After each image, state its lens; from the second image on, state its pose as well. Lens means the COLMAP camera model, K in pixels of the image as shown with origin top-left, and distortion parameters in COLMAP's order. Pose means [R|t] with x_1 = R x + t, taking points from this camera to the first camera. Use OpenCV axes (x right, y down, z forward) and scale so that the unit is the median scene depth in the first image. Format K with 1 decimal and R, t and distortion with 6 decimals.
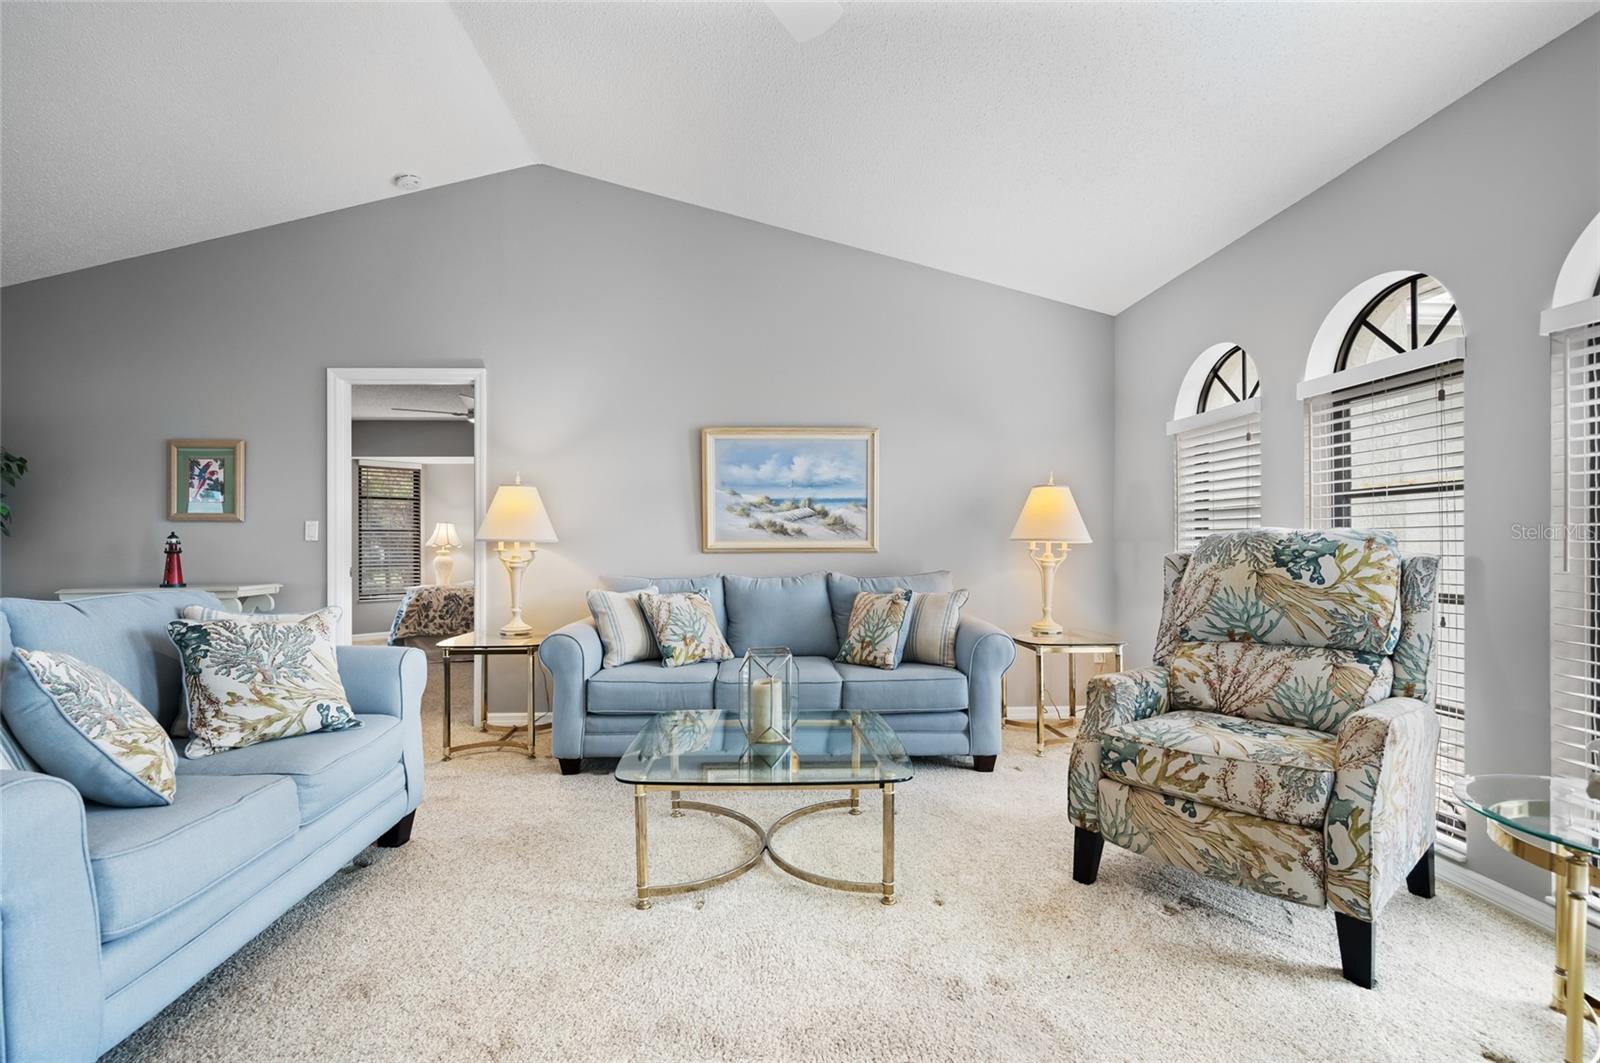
lens RADIAL K [[717.8, 0, 763.0], [0, 717.8, 541.9], [0, 0, 1]] dist [0.002344, -0.000328]
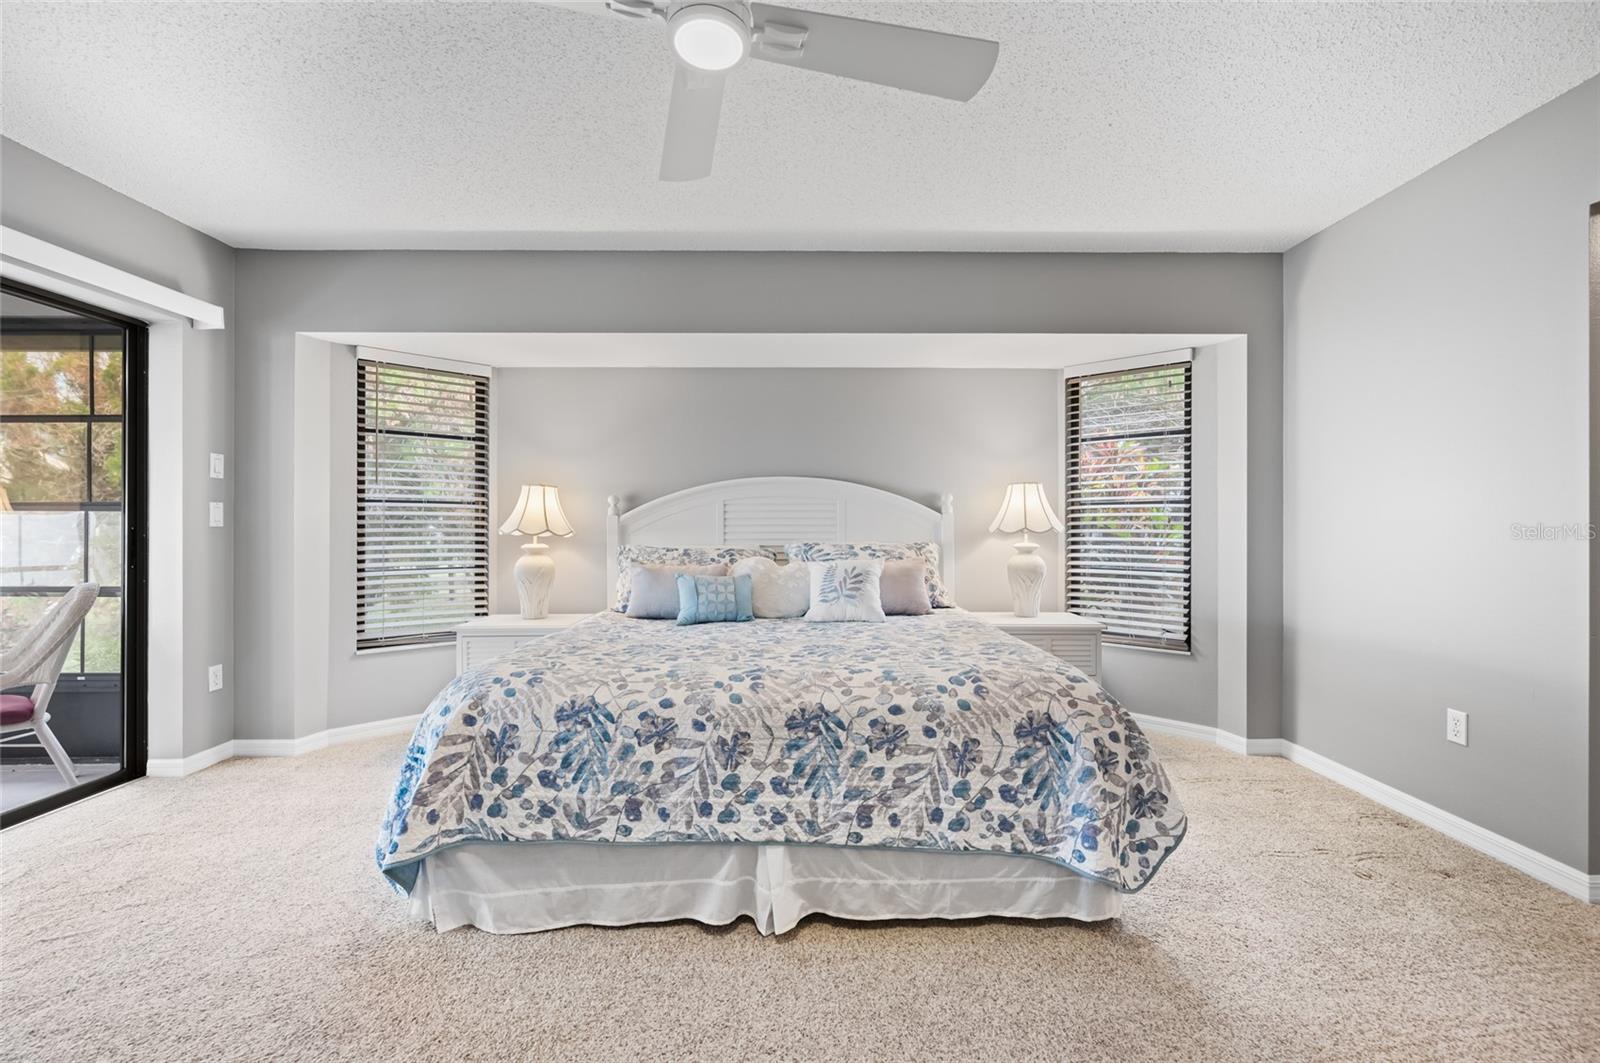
lens RADIAL K [[678.7, 0, 803.4], [0, 678.7, 523.3], [0, 0, 1]] dist [0.000178, 0.000574]
pose [[0.999792, 0.009109, -0.018246, -0.772713], [-0.009141, 0.999957, -0.001675, -0.008097], [0.018230, 0.001841, 0.999832, 1.647351]]
